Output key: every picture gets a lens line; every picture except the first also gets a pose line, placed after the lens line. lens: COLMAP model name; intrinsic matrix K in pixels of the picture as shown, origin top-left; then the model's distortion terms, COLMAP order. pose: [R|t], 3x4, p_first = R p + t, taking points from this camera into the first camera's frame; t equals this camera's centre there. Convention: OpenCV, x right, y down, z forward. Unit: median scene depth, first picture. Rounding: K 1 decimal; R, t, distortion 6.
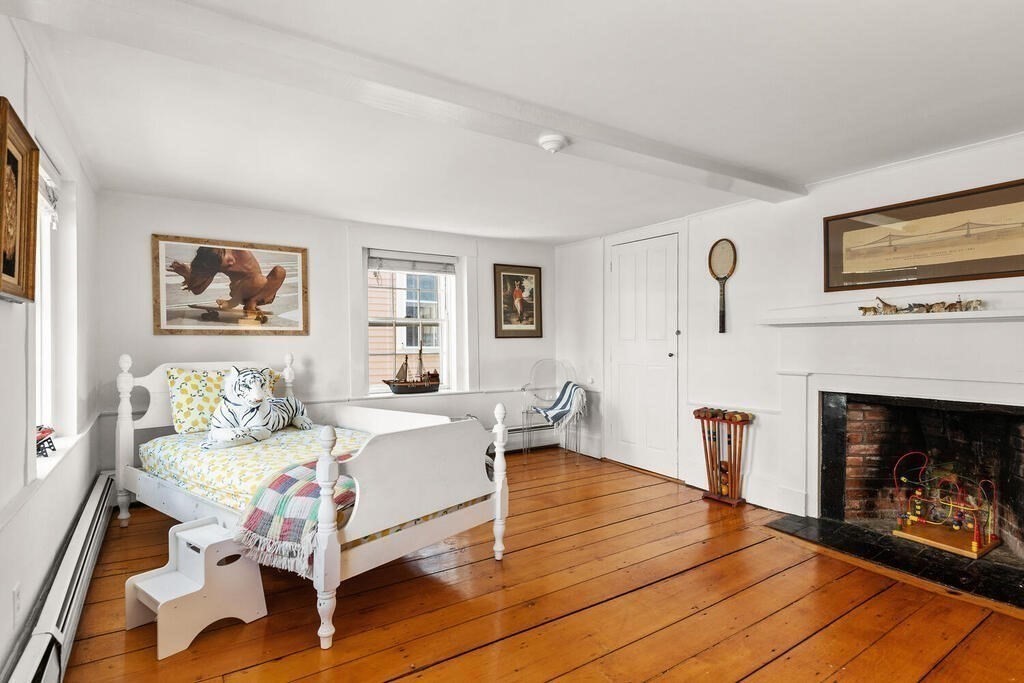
lens RADIAL K [[525.8, 0, 512.6], [0, 525.8, 342.3], [0, 0, 1]] dist [-0.000176, -0.000142]
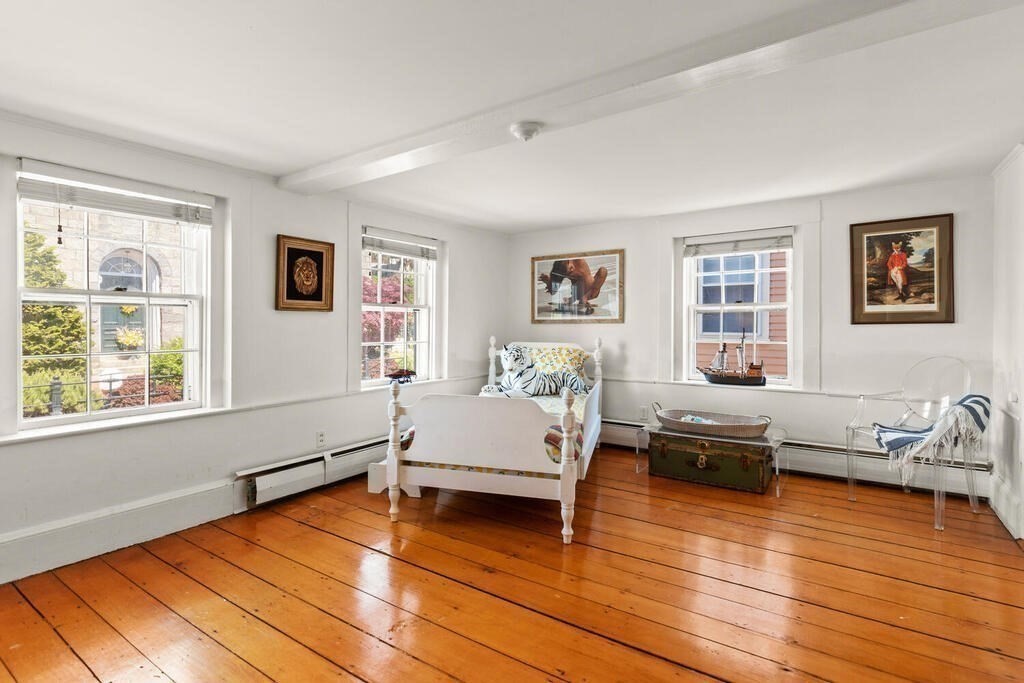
lens RADIAL K [[490.1, 0, 513.0], [0, 490.1, 335.5], [0, 0, 1]] dist [0.004649, -0.002027]
pose [[0.369754, 0.018175, -0.928952, 0.543533], [-0.001727, 0.999820, 0.018874, -0.005380], [0.929128, -0.005374, 0.369719, 0.369064]]
